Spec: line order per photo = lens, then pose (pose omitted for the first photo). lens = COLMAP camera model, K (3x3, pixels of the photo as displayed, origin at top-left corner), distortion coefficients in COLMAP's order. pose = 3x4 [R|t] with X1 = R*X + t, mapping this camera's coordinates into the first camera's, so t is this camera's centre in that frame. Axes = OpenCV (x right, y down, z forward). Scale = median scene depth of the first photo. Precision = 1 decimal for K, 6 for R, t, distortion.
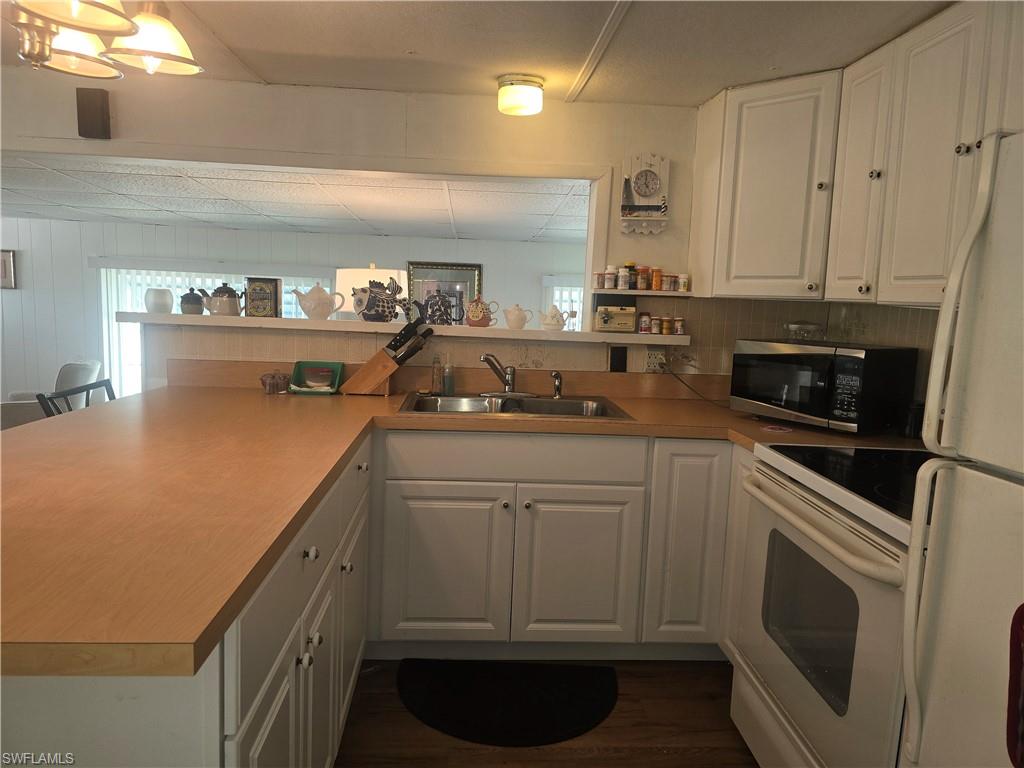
lens RADIAL K [[678.0, 0, 510.6], [0, 678.0, 383.6], [0, 0, 1]] dist [0.052320, -0.045538]
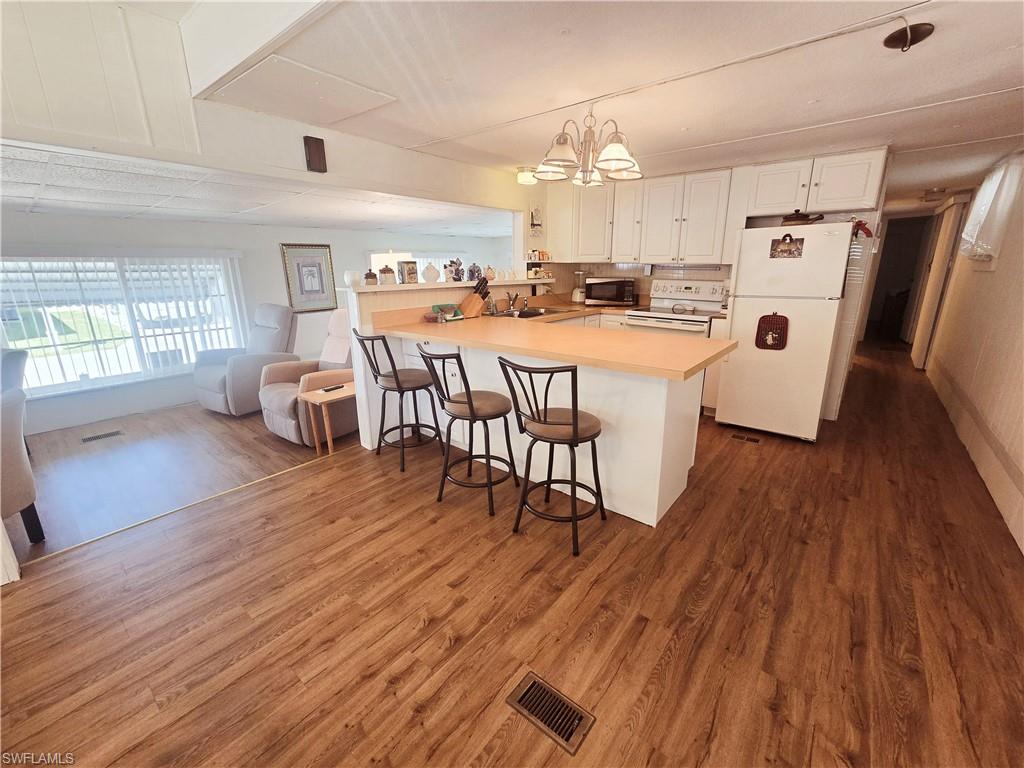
lens RADIAL K [[419.2, 0, 523.0], [0, 419.2, 380.7], [0, 0, 1]] dist [-0.006185, 0.000273]
pose [[0.676262, -0.237821, 0.697216, -1.043398], [0.120605, 0.969428, 0.213692, -0.051514], [-0.726721, -0.060424, 0.684270, 0.005964]]
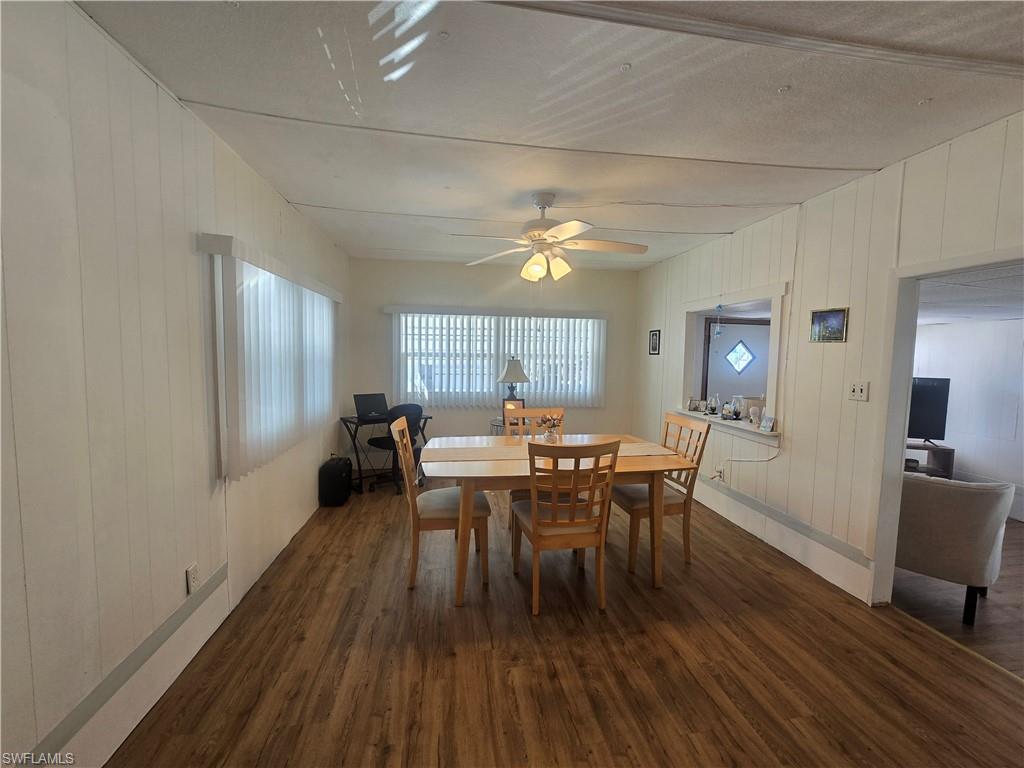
lens RADIAL K [[419.2, 0, 517.9], [0, 419.2, 383.7], [0, 0, 1]] dist [-0.006185, 0.000273]
pose [[0.098733, 0.039160, -0.994343, -0.436155], [-0.132544, 0.990840, 0.025861, -0.074535], [0.986247, 0.129241, 0.103019, 0.176332]]
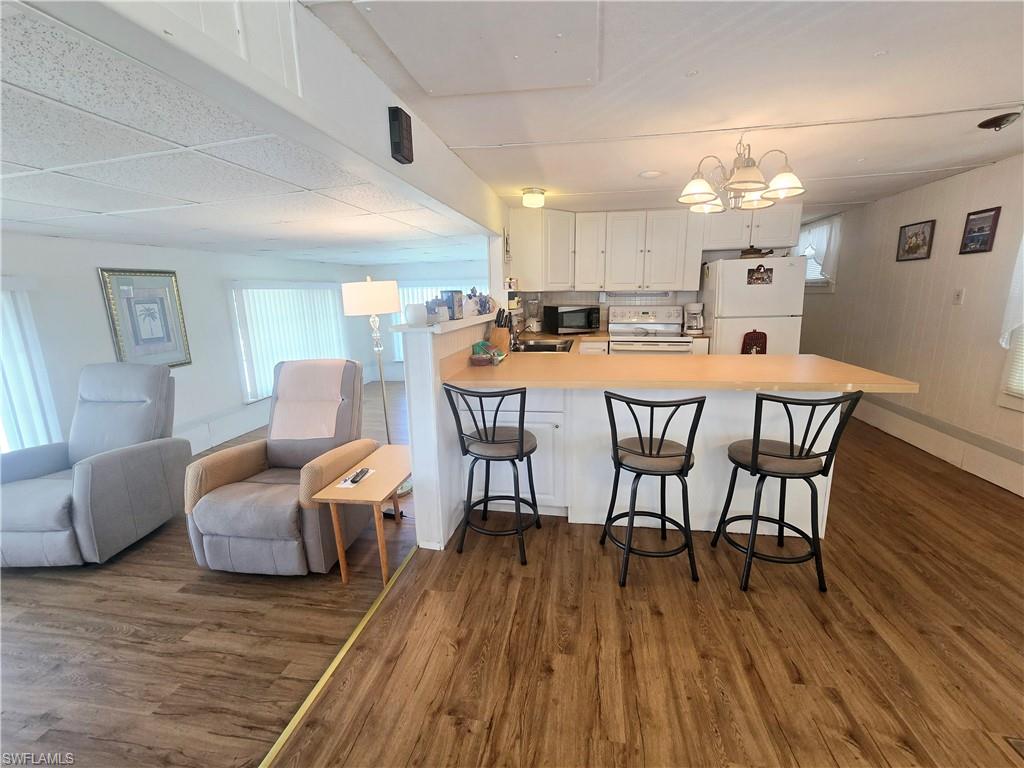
lens RADIAL K [[419.2, 0, 518.4], [0, 419.2, 380.1], [0, 0, 1]] dist [-0.006185, 0.000273]
pose [[0.236026, -0.240848, 0.941427, -1.226204], [0.147896, 0.966415, 0.210162, -0.143735], [-0.960426, 0.089630, 0.263719, 0.687178]]
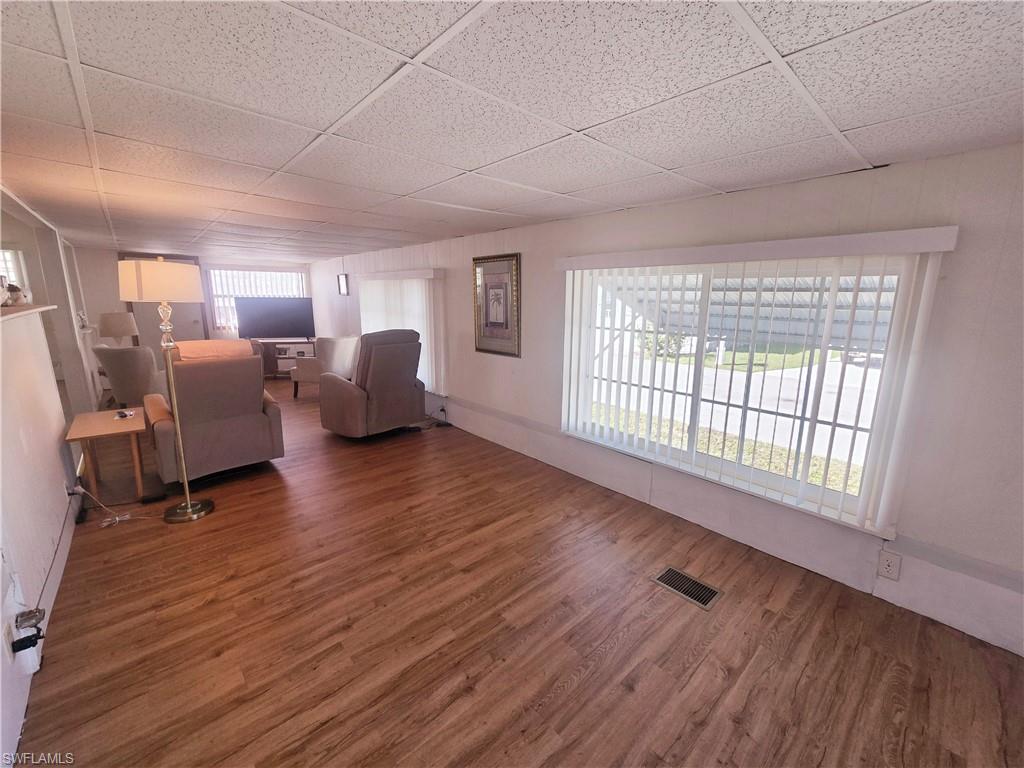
lens RADIAL K [[419.2, 0, 512.9], [0, 419.2, 380.9], [0, 0, 1]] dist [-0.006185, 0.000273]
pose [[0.615786, 0.126849, -0.777635, 0.927917], [-0.079770, 0.991921, 0.098636, -0.116778], [0.783865, 0.001294, 0.620930, 1.341183]]
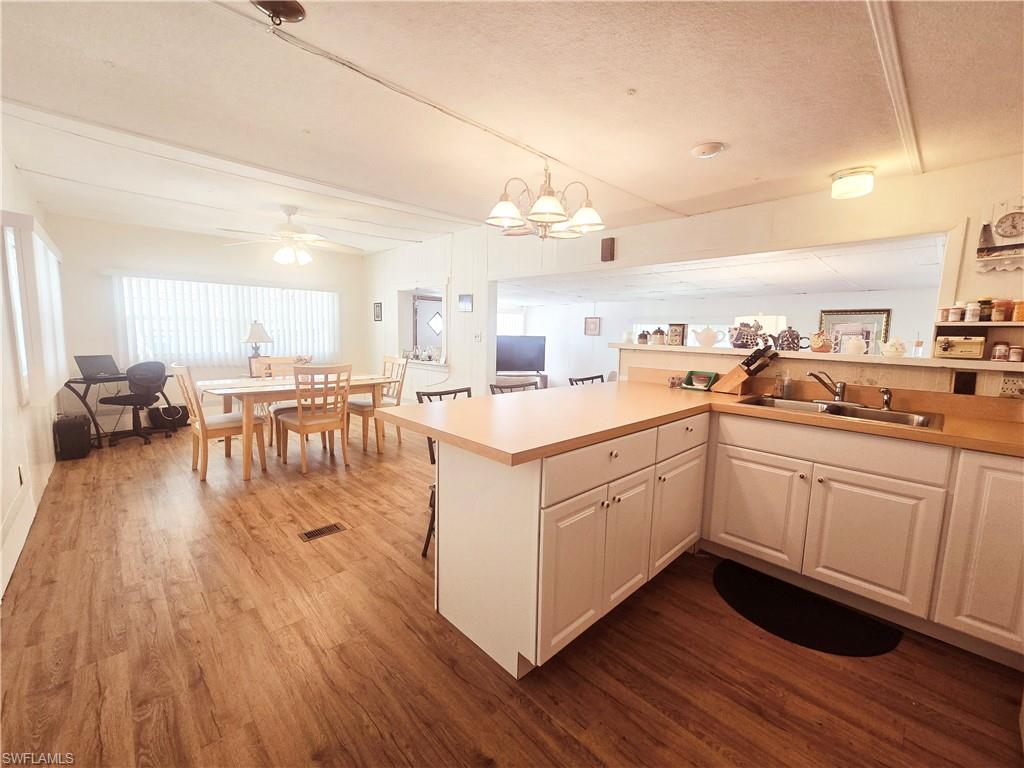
lens RADIAL K [[419.2, 0, 519.5], [0, 419.2, 381.1], [0, 0, 1]] dist [-0.006185, 0.000273]
pose [[0.650477, 0.065405, -0.756704, 0.216581], [-0.087935, 0.996071, 0.010505, 0.020780], [0.754418, 0.059707, 0.653673, -0.022064]]
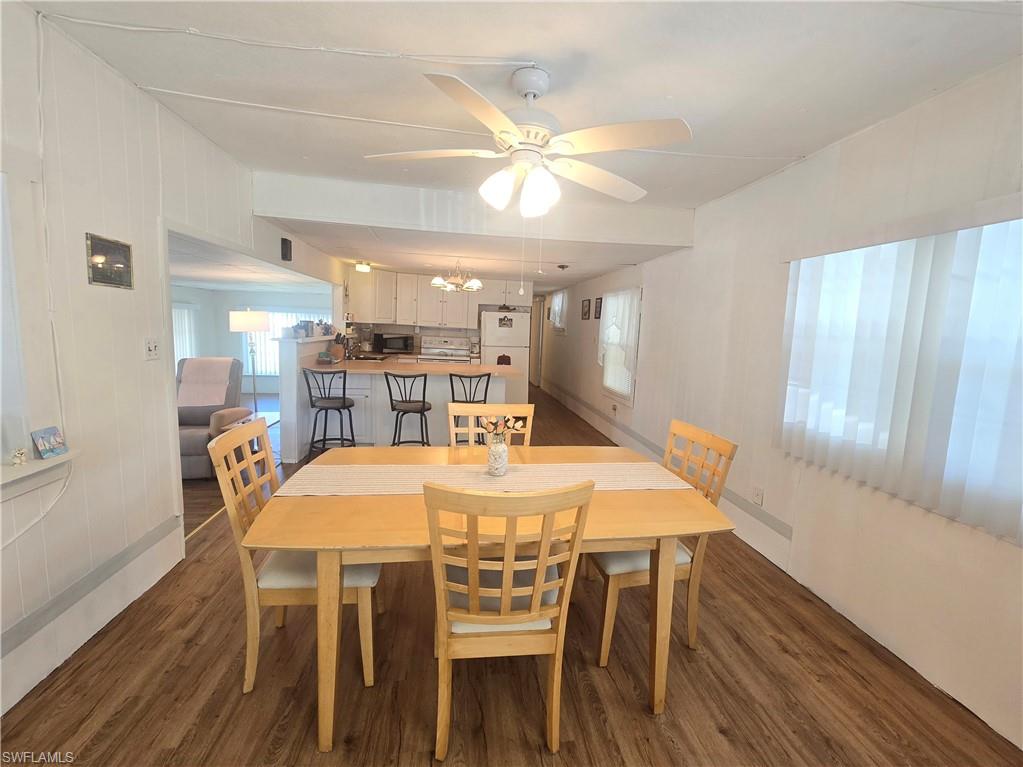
lens RADIAL K [[442.0, 0, 517.7], [0, 442.0, 377.0], [0, 0, 1]] dist [0.000342, 0.000055]
pose [[-0.070978, -0.156355, 0.985147, -2.097641], [0.075744, 0.983942, 0.161621, -0.162101], [-0.994598, 0.086091, -0.057995, 0.370625]]
